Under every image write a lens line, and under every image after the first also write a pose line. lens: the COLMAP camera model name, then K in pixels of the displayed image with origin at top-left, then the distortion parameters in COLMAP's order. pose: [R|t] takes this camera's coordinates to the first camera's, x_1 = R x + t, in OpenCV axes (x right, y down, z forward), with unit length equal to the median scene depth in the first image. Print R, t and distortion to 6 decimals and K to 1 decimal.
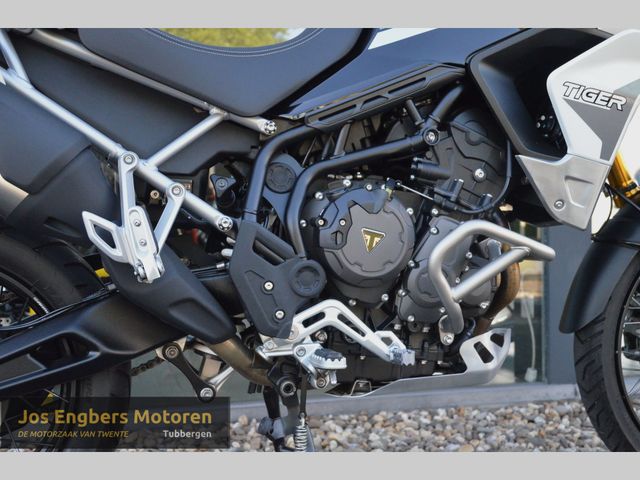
lens RADIAL K [[806.2, 0, 320.0], [0, 806.2, 240.0], [0, 0, 1]] dist [0.091823, 0.027749]
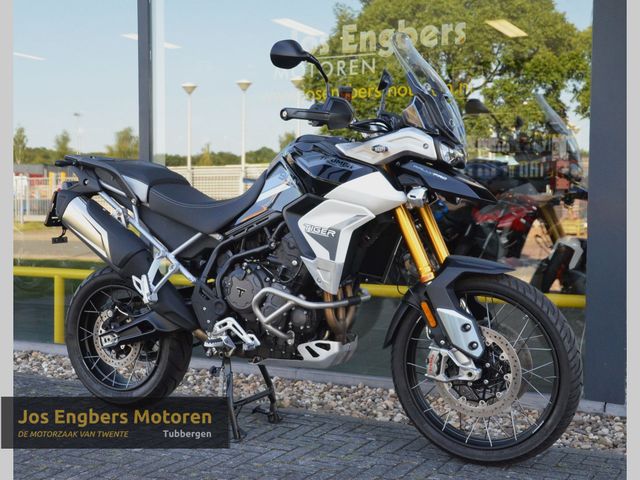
lens RADIAL K [[899.5, 0, 320.0], [0, 899.5, 240.0], [0, 0, 1]] dist [0.009161, 0.020603]
pose [[0.733384, 0.040716, -0.678594, 1.866430], [-0.020114, 0.999067, 0.038207, -0.238492], [0.679517, -0.014371, 0.733519, -0.646505]]
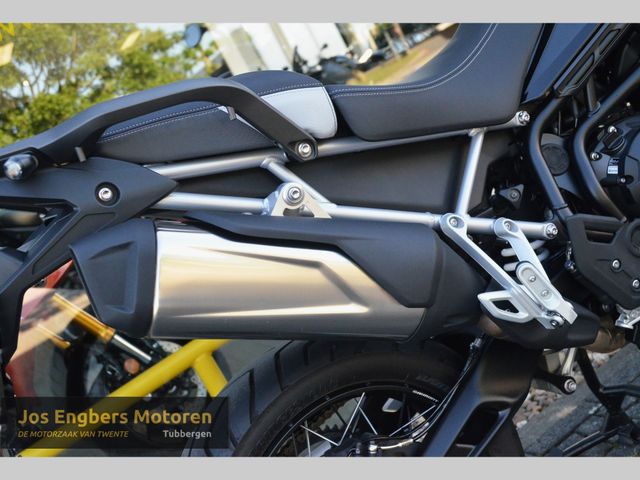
lens RADIAL K [[806.2, 0, 320.0], [0, 806.2, 240.0], [0, 0, 1]] dist [0.091823, 0.027749]
pose [[0.869430, -0.486249, 0.087481, -0.434176], [0.469727, 0.868435, 0.158676, -0.285282], [-0.153128, -0.096866, 0.983447, 0.079946]]
